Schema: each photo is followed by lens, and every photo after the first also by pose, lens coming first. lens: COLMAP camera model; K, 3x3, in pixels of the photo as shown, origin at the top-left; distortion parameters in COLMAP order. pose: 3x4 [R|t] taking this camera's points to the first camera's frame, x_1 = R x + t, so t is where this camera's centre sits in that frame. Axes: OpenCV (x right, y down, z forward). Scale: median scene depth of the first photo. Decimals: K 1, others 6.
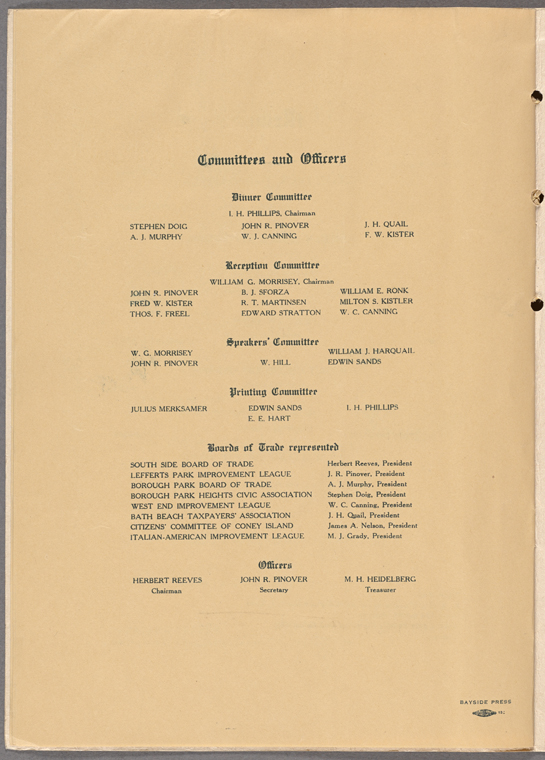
lens RADIAL K [[306.7, 0, 272.5], [0, 306.7, 380.0], [0, 0, 1]] dist [-0.000346, -0.000021]
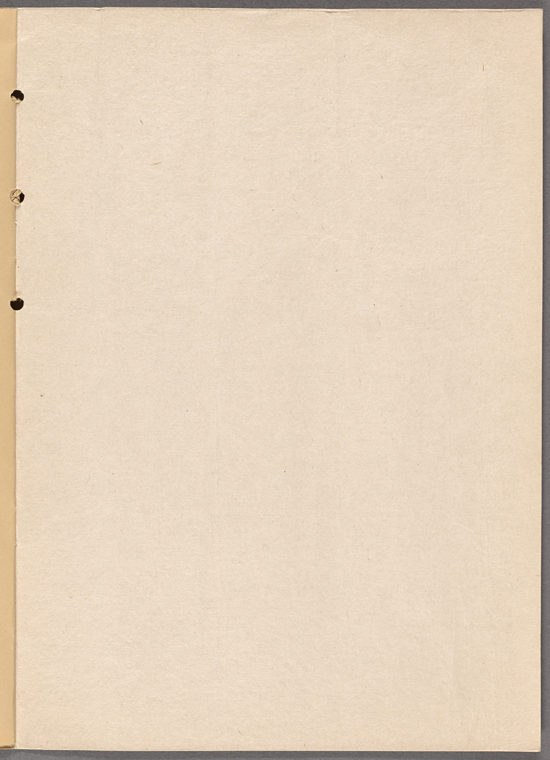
lens RADIAL K [[306.7, 0, 275.0], [0, 306.7, 380.0], [0, 0, 1]] dist [-0.000139, -0.000102]
pose [[0.999958, 0.000932, 0.009071, 1.694753], [-0.000939, 0.999999, 0.000754, 0.002361], [-0.009071, -0.000763, 0.999959, -0.010646]]
